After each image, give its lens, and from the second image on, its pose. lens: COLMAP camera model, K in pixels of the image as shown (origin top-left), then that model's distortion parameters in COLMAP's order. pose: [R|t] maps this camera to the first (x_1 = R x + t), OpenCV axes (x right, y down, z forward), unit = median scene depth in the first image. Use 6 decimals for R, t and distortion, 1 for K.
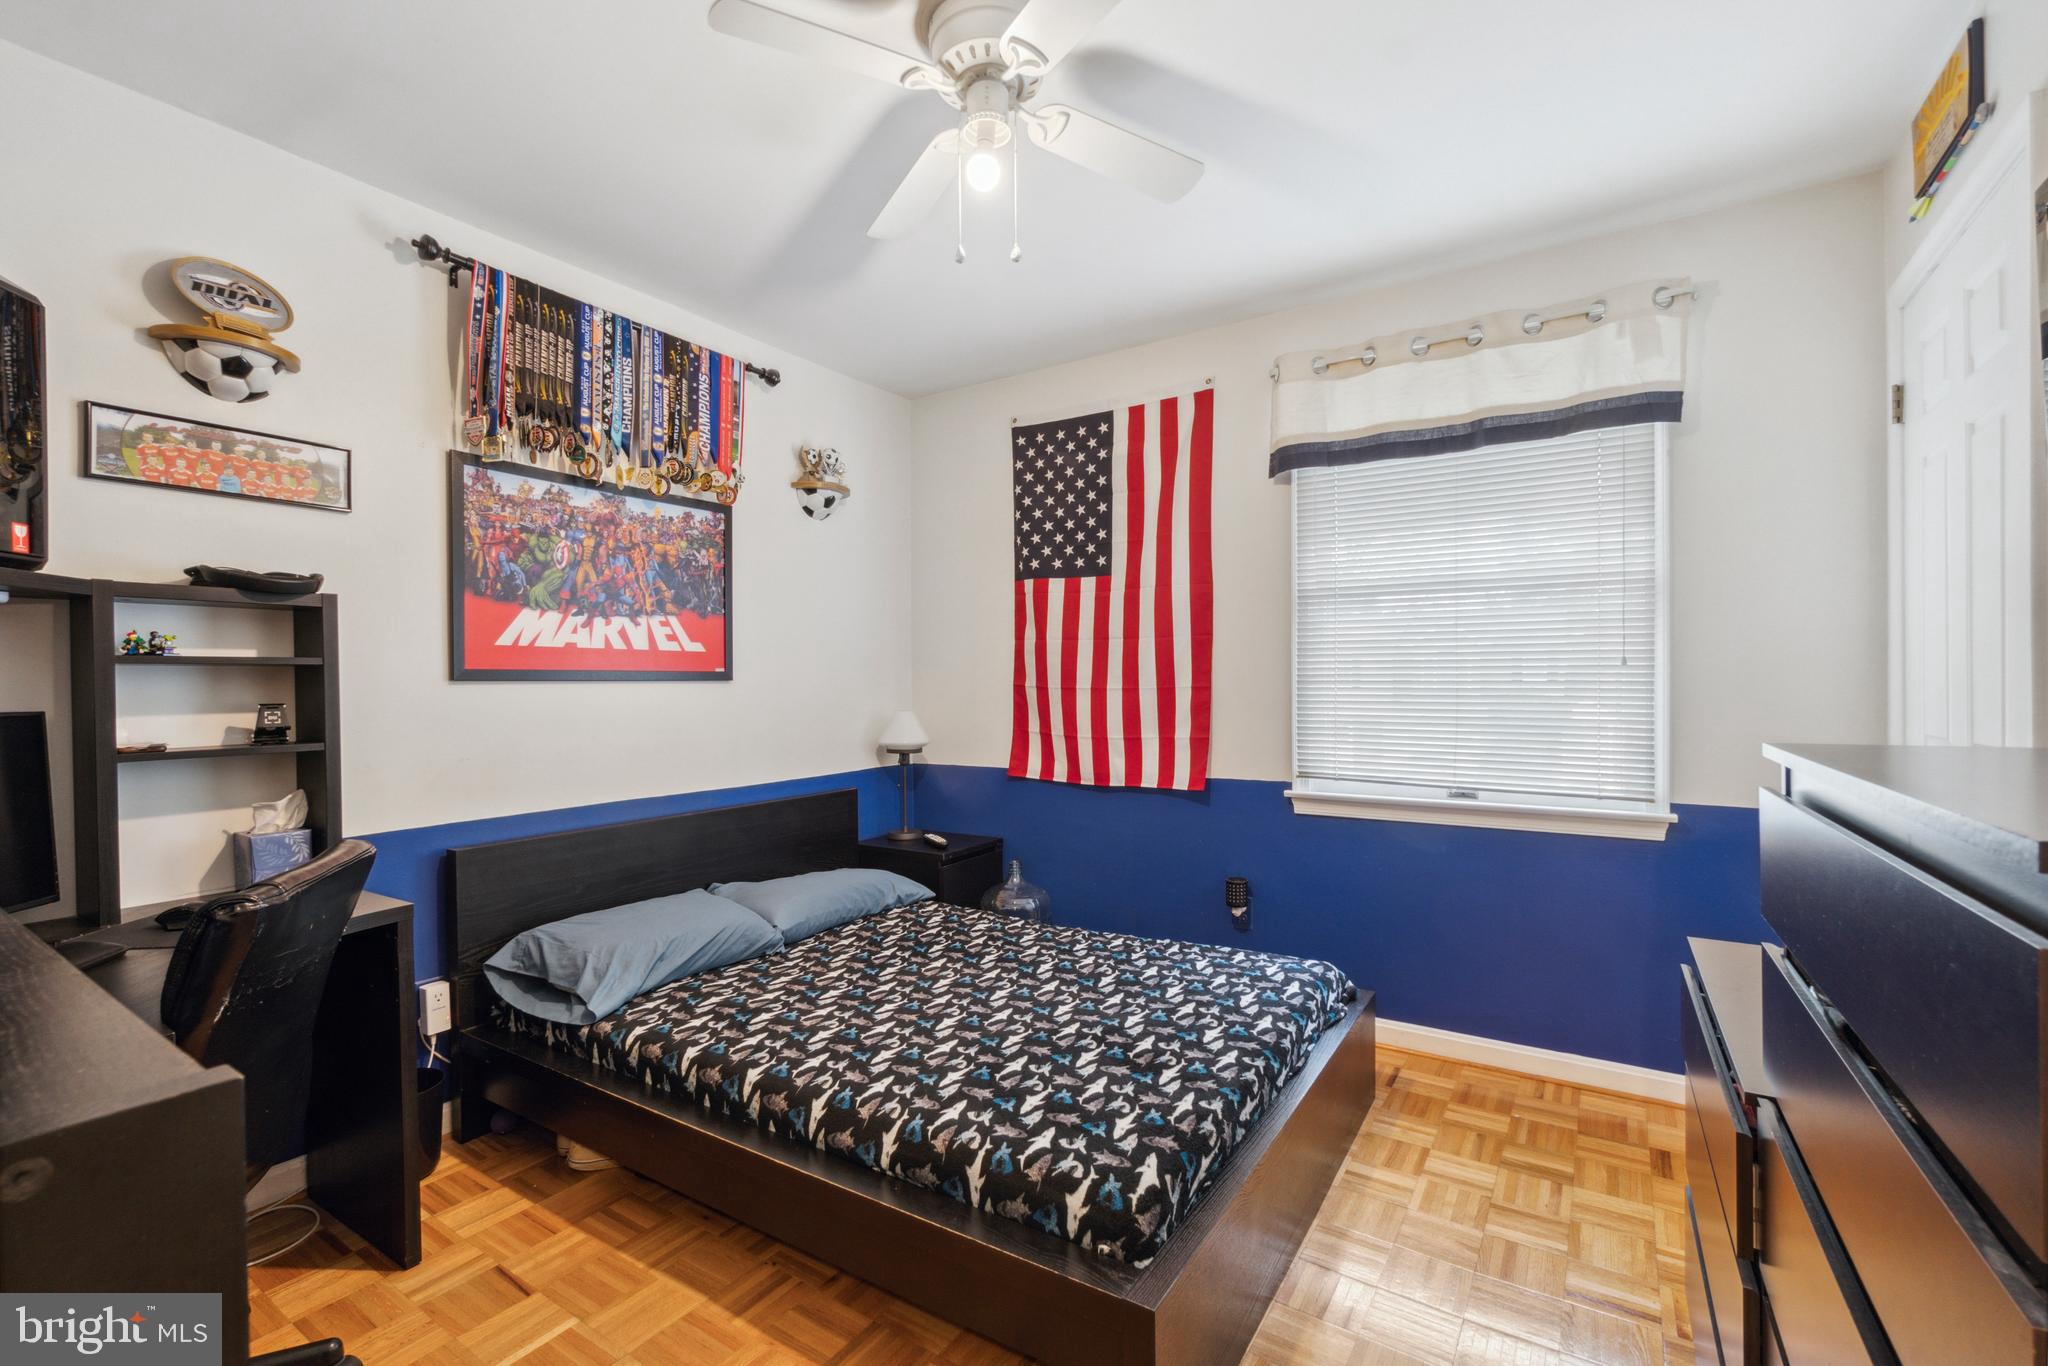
lens RADIAL K [[943.8, 0, 1024.7], [0, 943.8, 692.0], [0, 0, 1]] dist [0.002161, -0.000519]
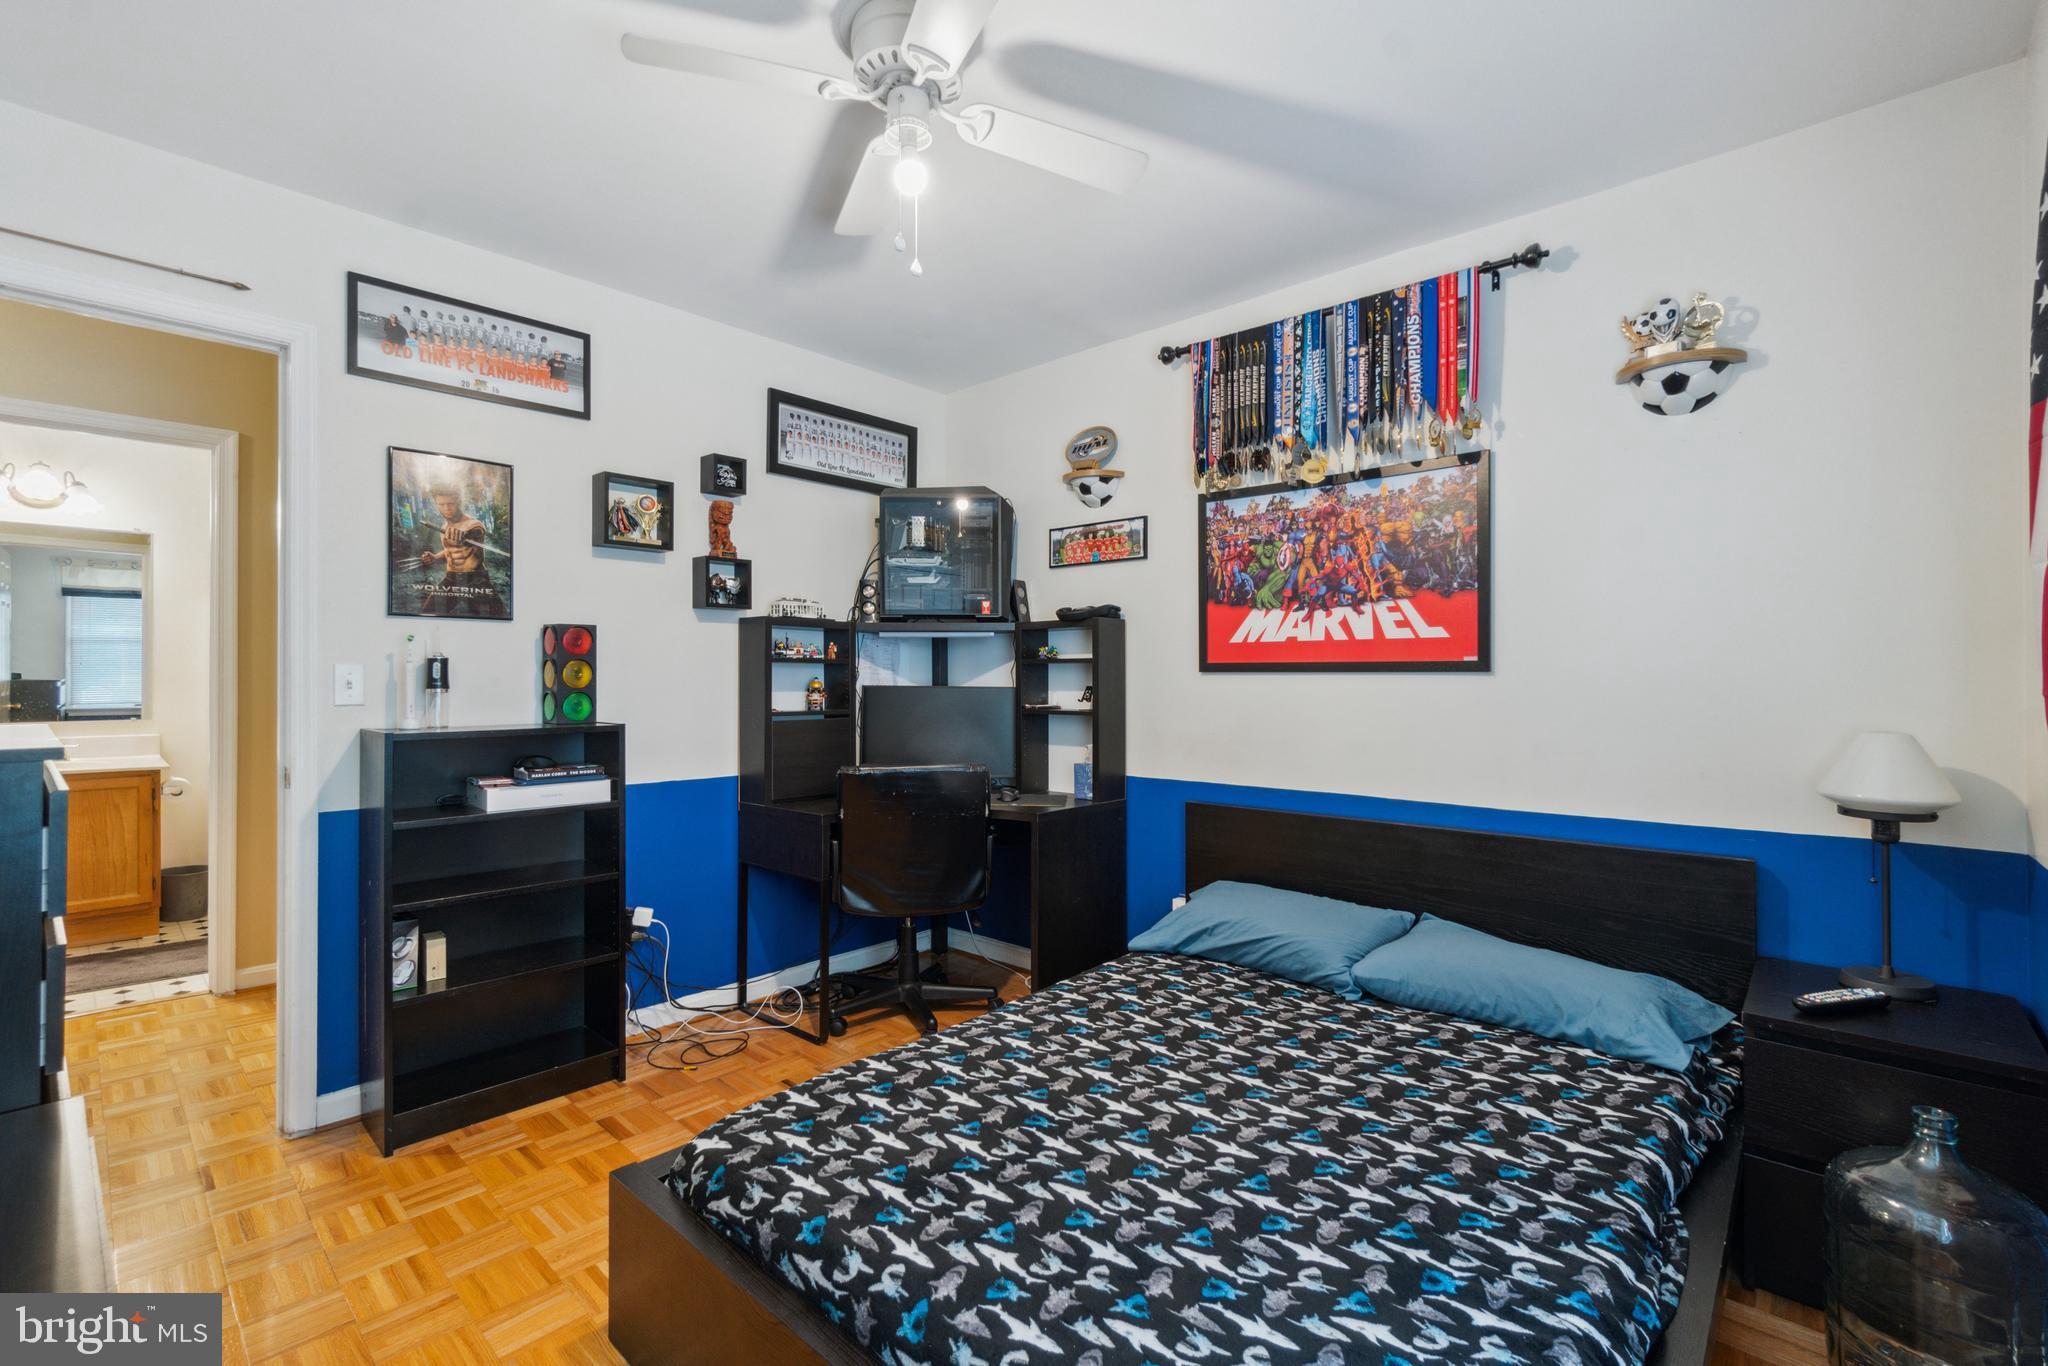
lens RADIAL K [[950.4, 0, 1024.0], [0, 950.4, 683.0], [0, 0, 1]] dist [-0.021140, -0.000332]
pose [[-0.227791, 0.003237, -0.973705, 0.628806], [-0.018209, 0.999805, 0.007583, -0.002361], [0.973540, 0.019457, -0.227688, 0.934010]]
